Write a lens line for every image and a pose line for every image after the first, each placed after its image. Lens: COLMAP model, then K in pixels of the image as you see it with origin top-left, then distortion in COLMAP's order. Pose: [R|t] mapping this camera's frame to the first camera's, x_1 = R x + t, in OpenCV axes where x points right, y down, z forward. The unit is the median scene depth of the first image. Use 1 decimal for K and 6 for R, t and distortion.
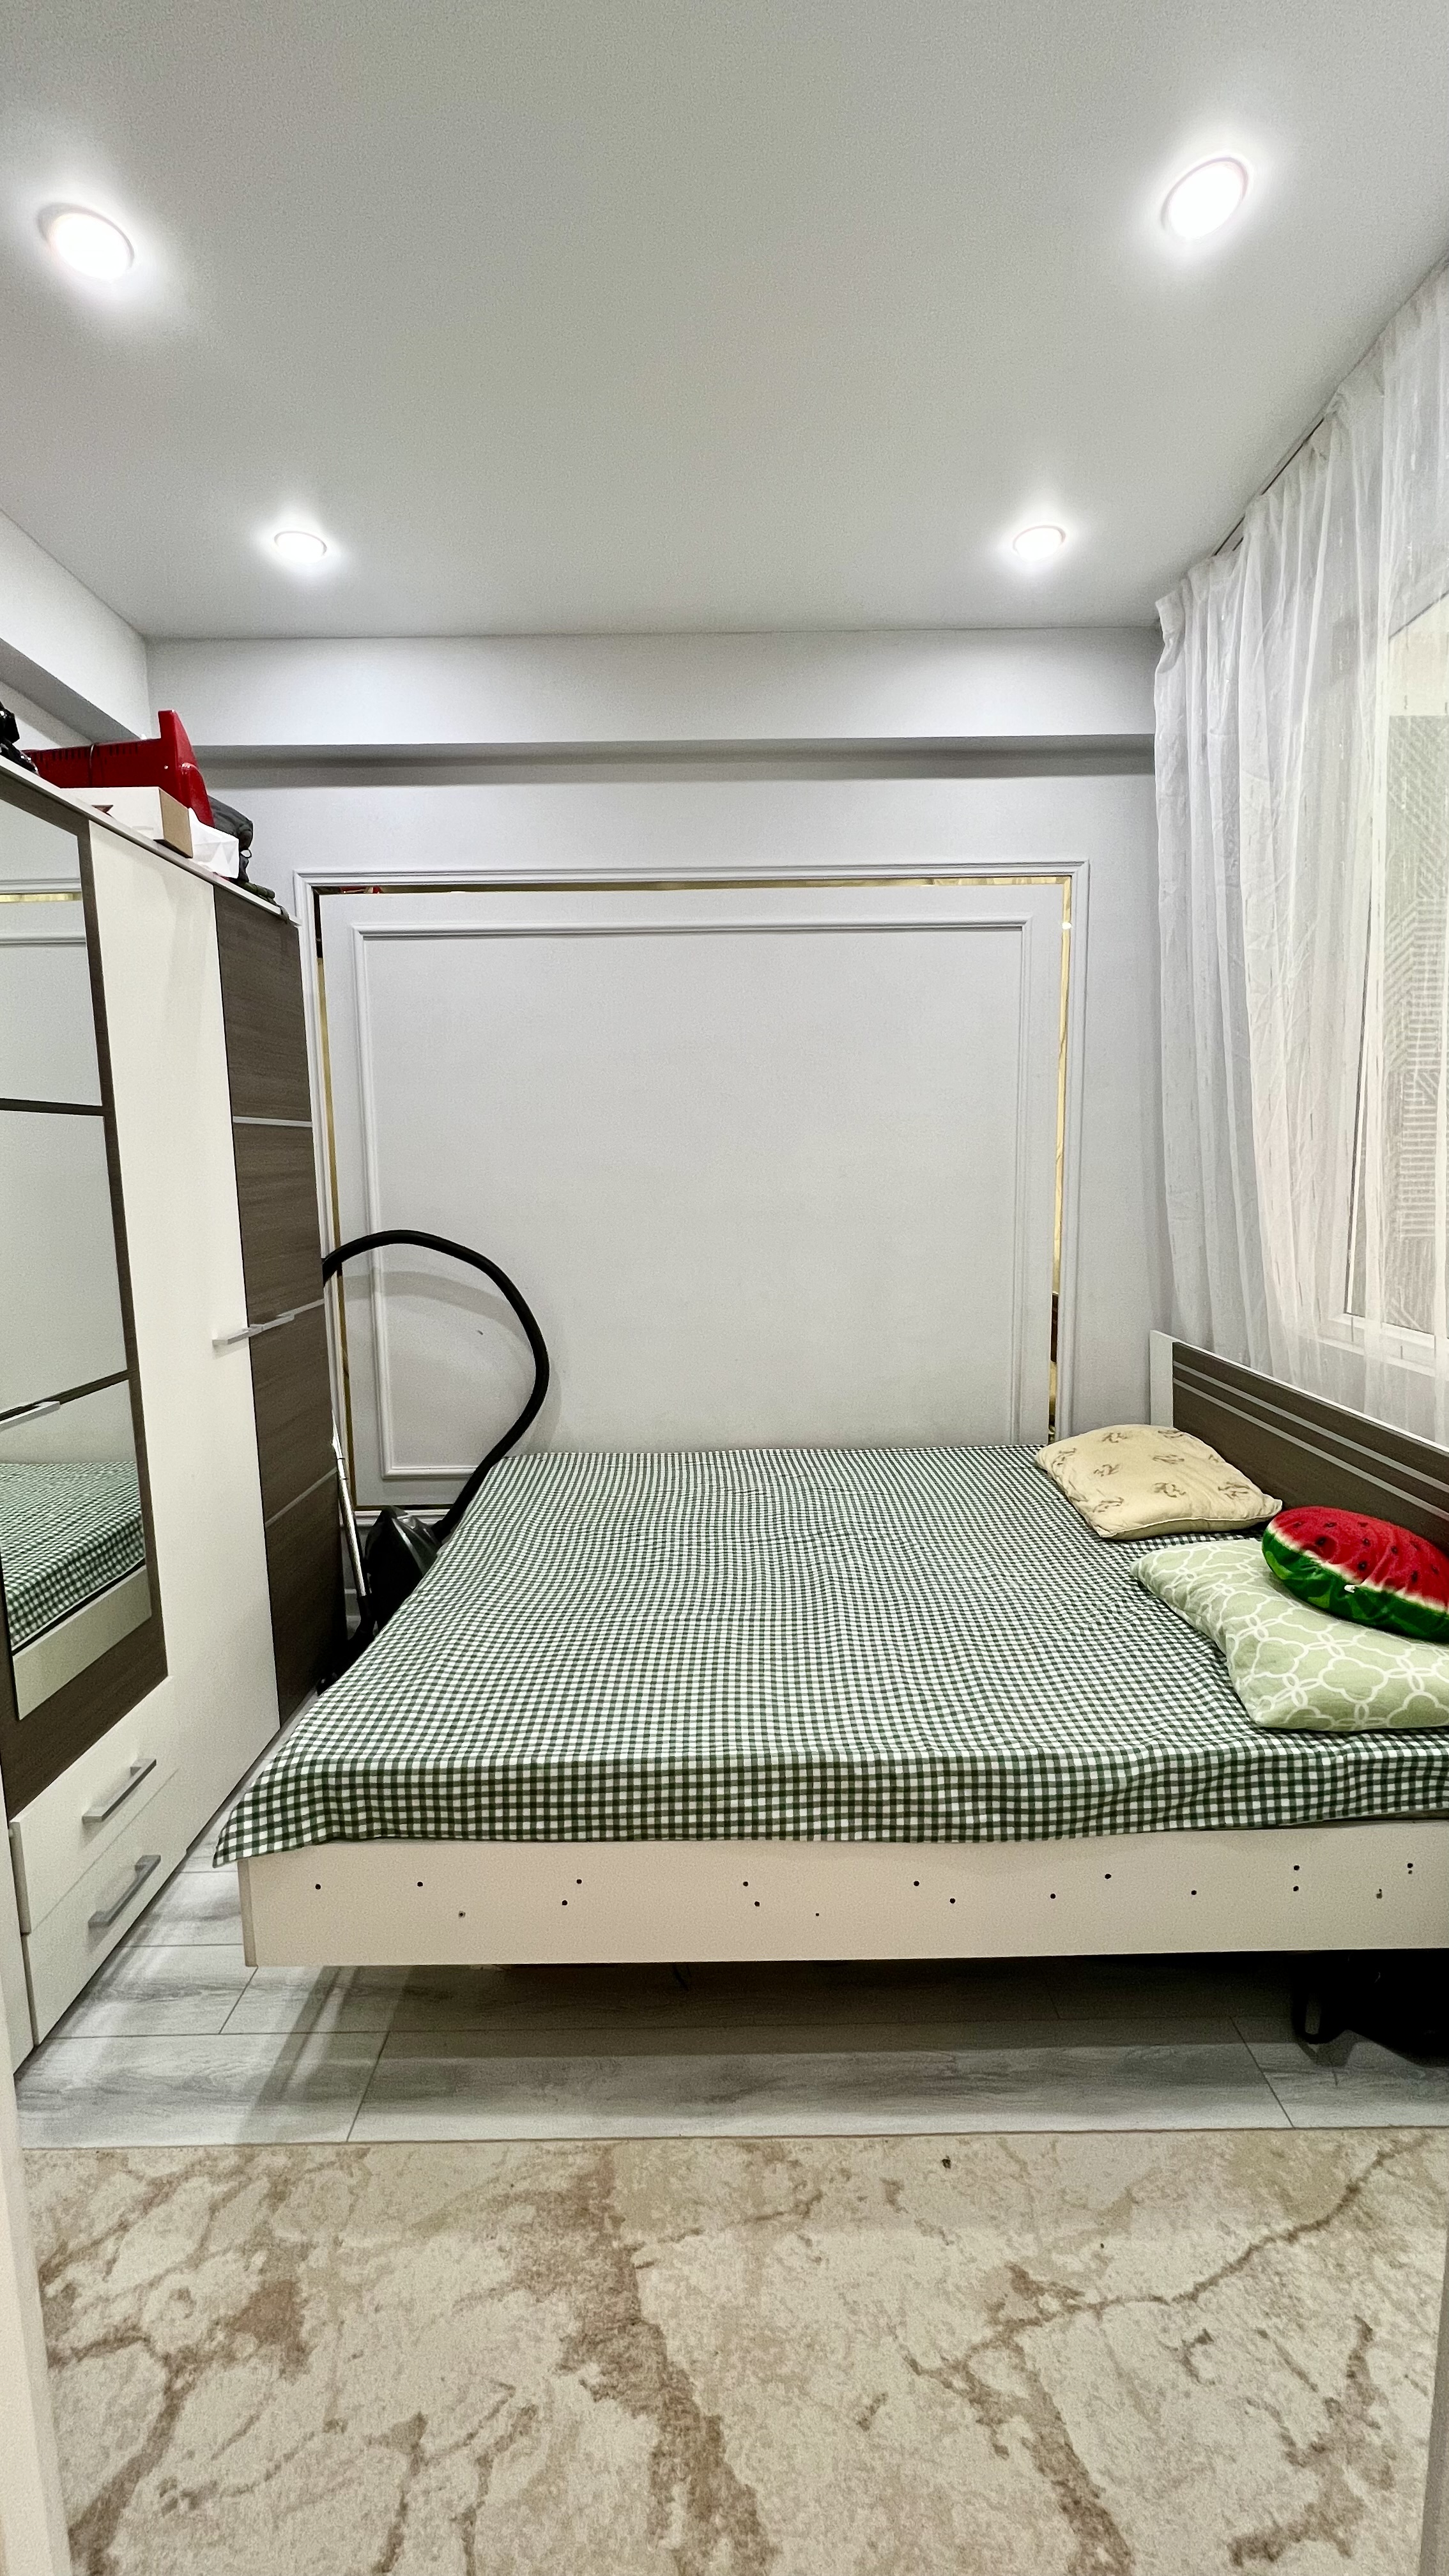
lens RADIAL K [[1026.5, 0, 729.5], [0, 1026.5, 1287.3], [0, 0, 1]] dist [-0.001255, 0.000744]
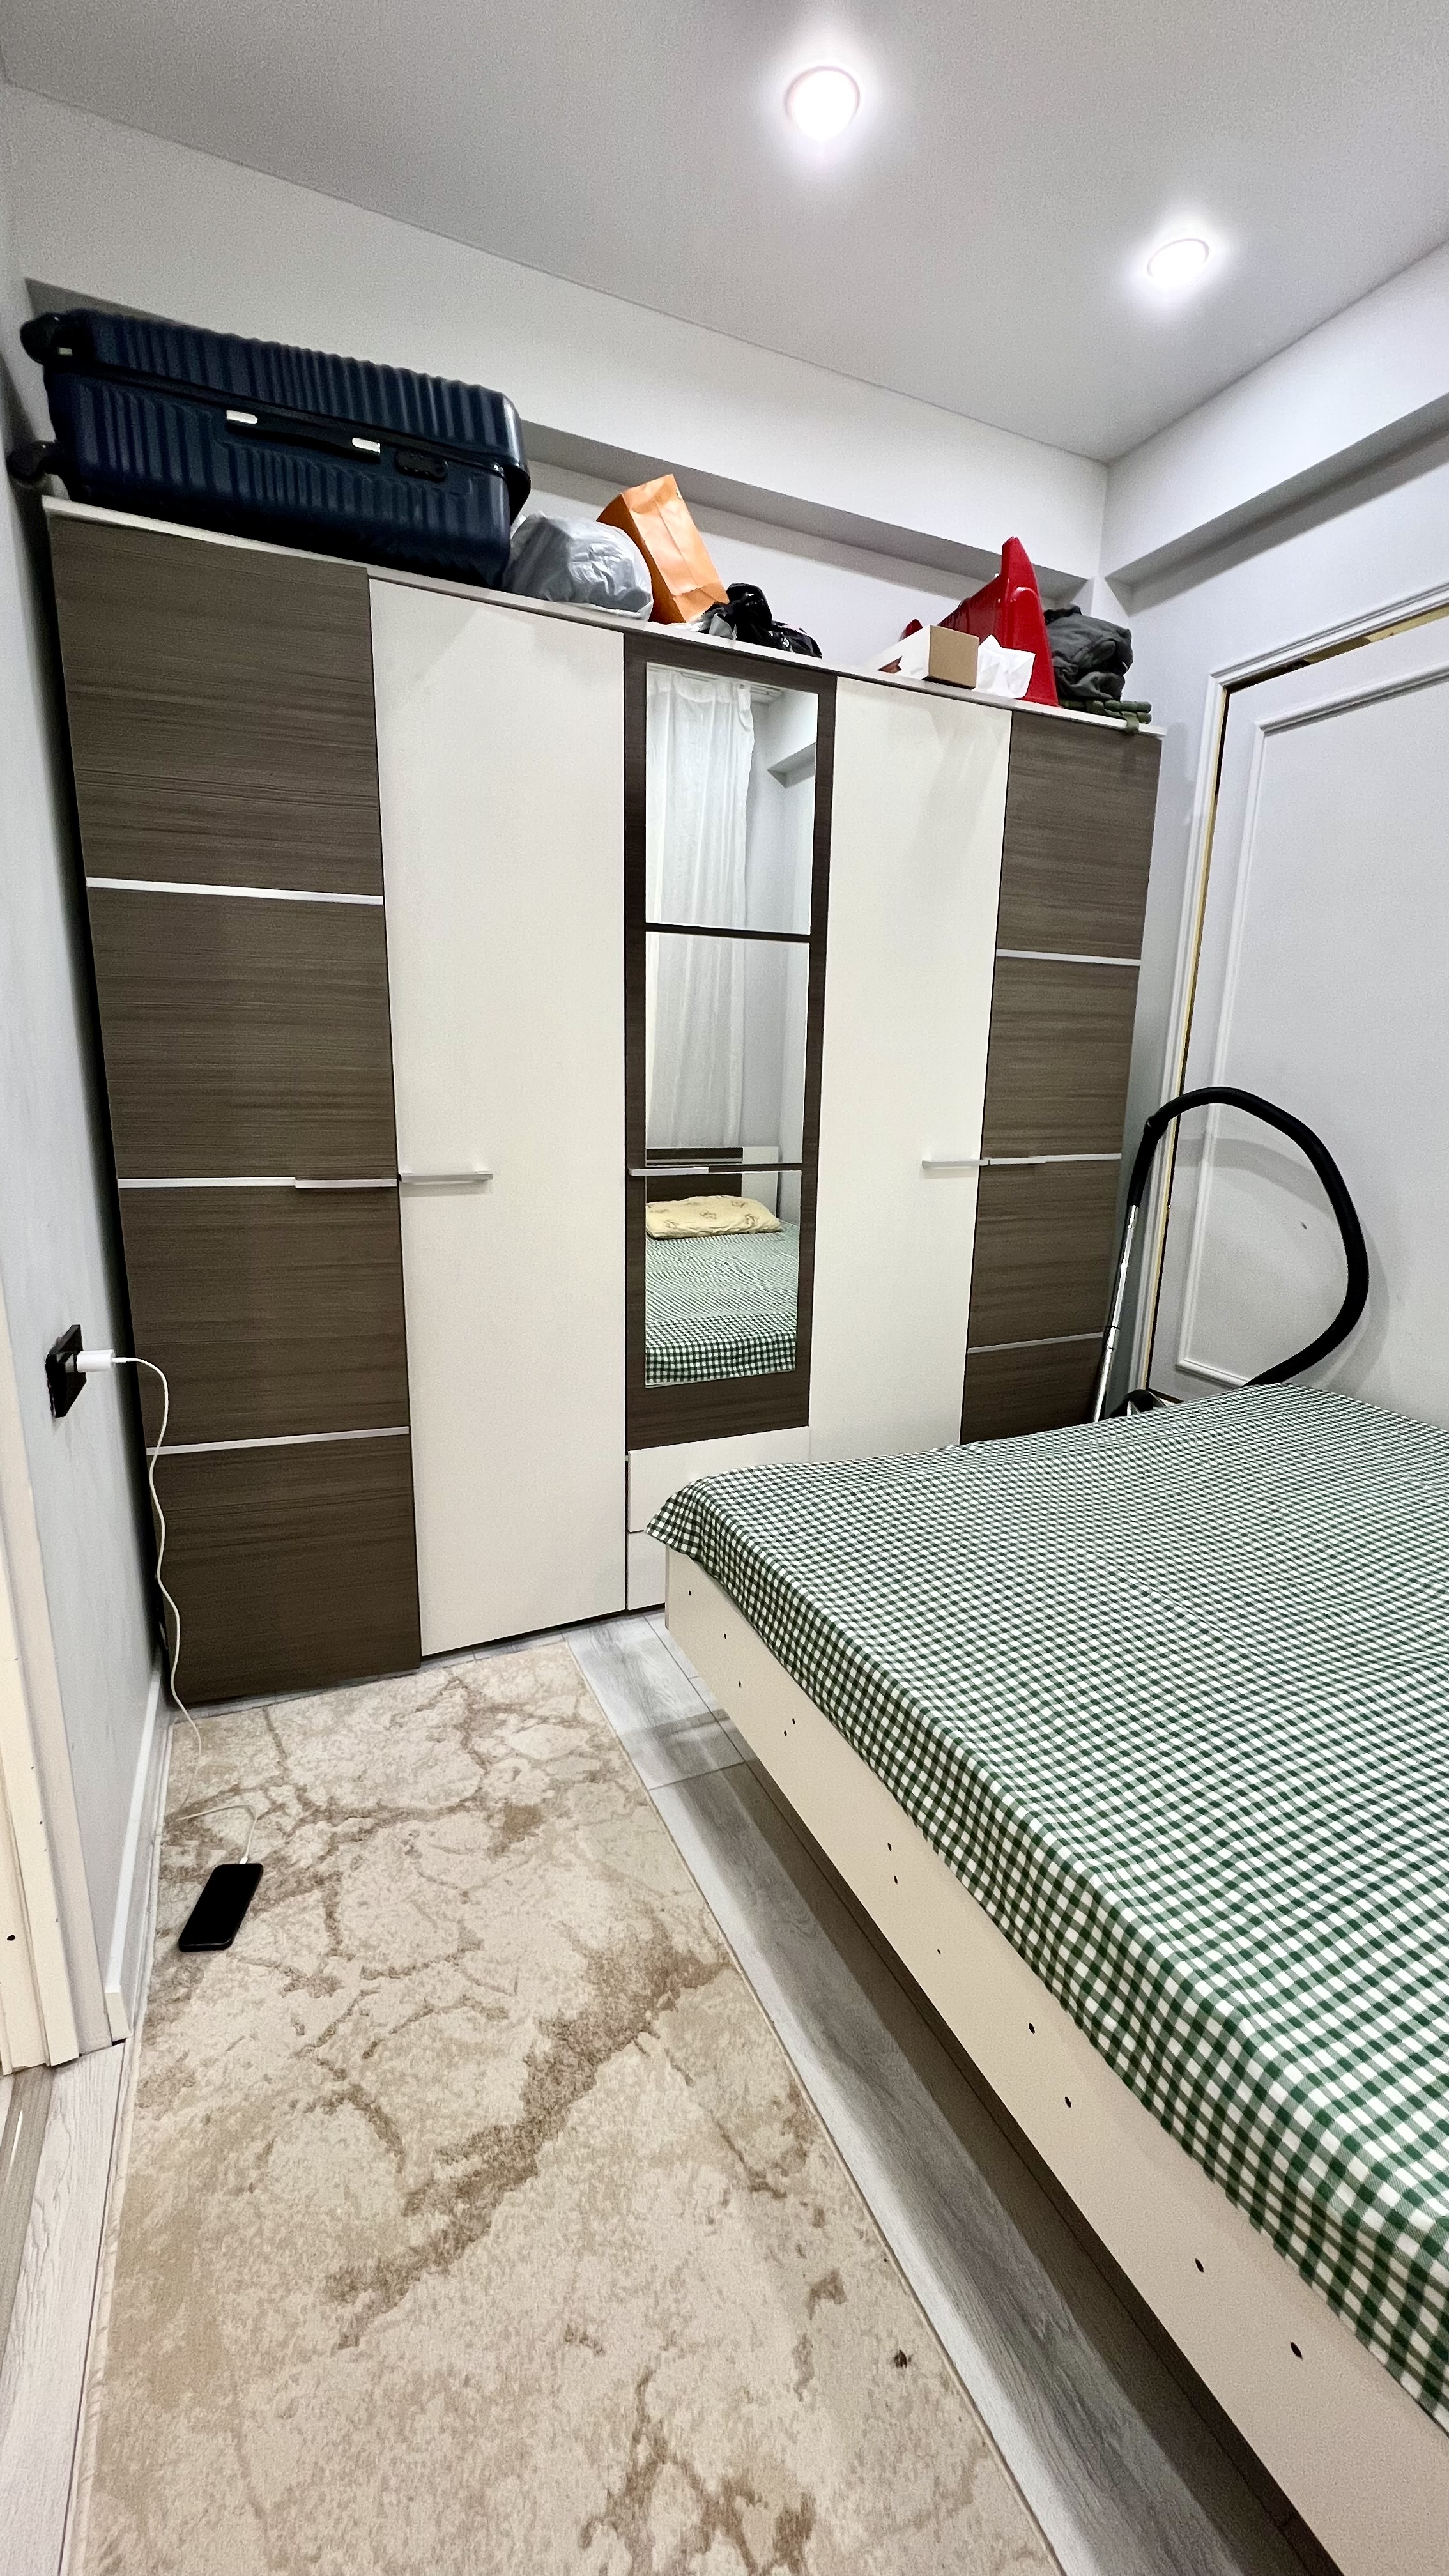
lens RADIAL K [[1018.2, 0, 724.5], [0, 1018.2, 1288.0], [0, 0, 1]] dist [-0.004678, 0.000703]
pose [[0.411751, 0.222921, -0.883610, 0.543411], [-0.143268, 0.973396, 0.178812, 0.028149], [0.899964, 0.052967, 0.432734, 0.489565]]
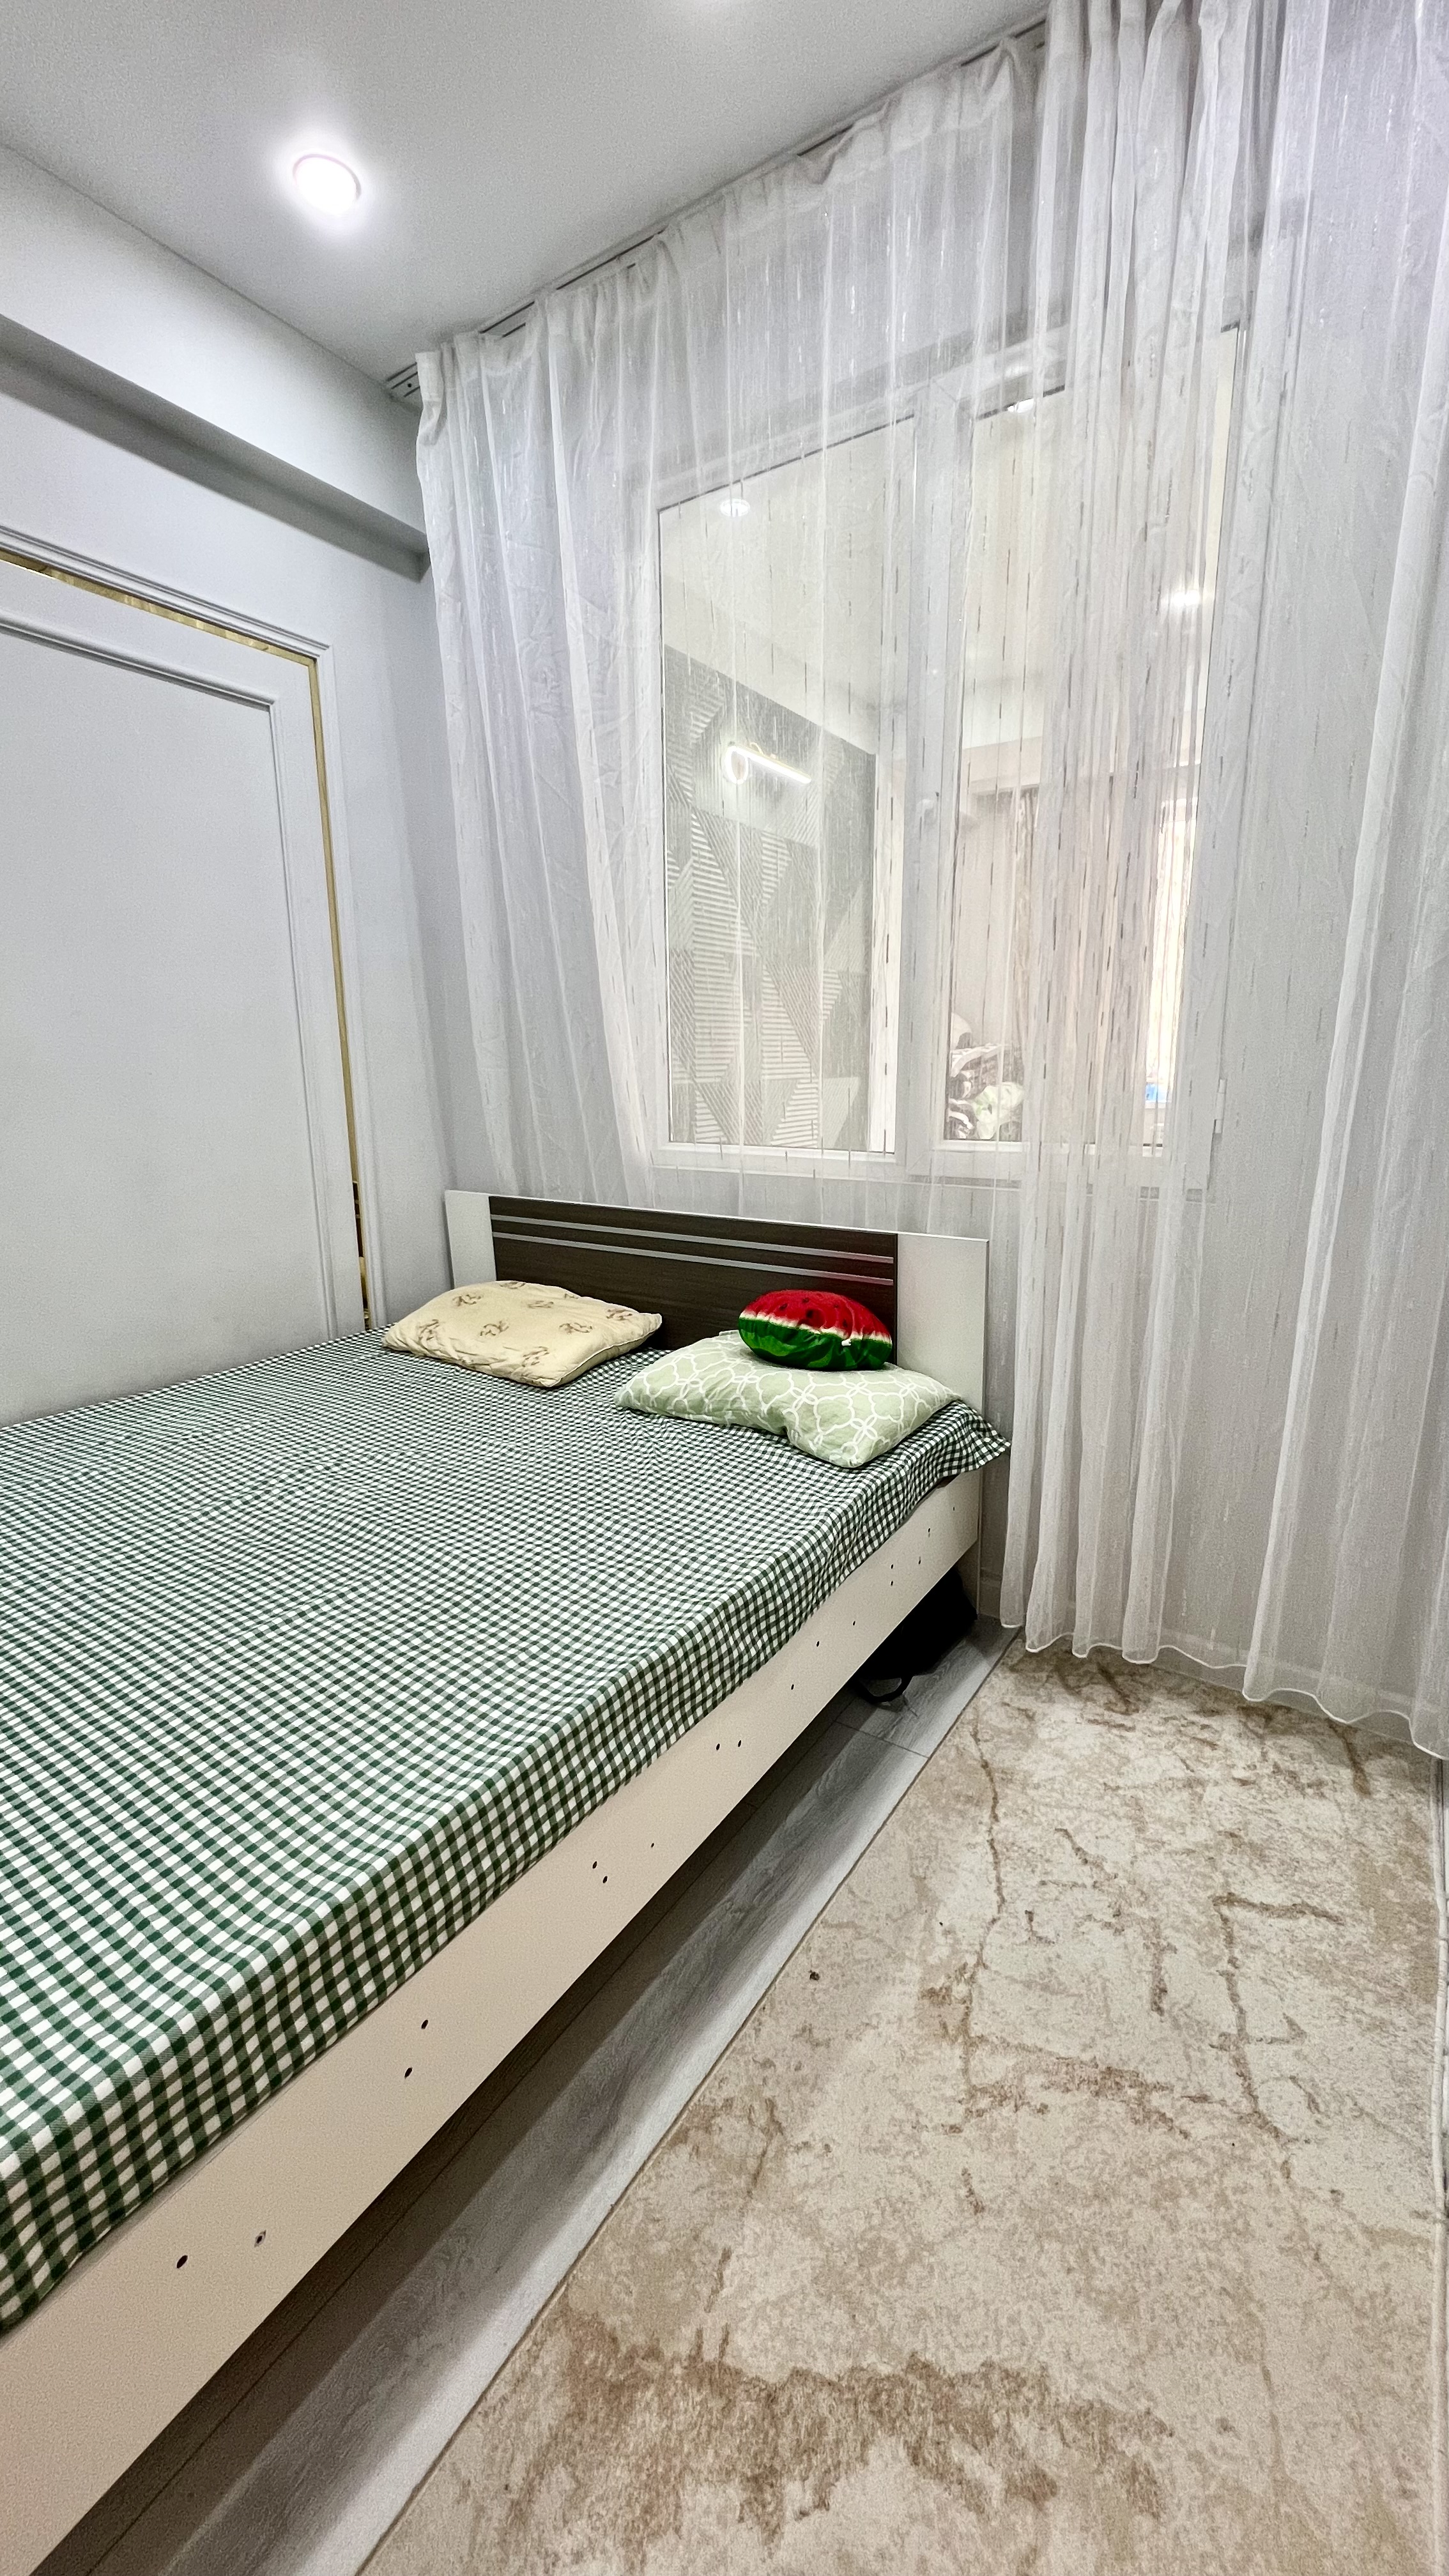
lens RADIAL K [[1026.5, 0, 729.5], [0, 1026.5, 1287.3], [0, 0, 1]] dist [-0.001255, 0.000744]
pose [[0.550705, -0.173141, 0.816546, -0.466683], [0.103952, 0.984861, 0.138722, 0.048456], [-0.828202, 0.008487, 0.560366, 0.451362]]
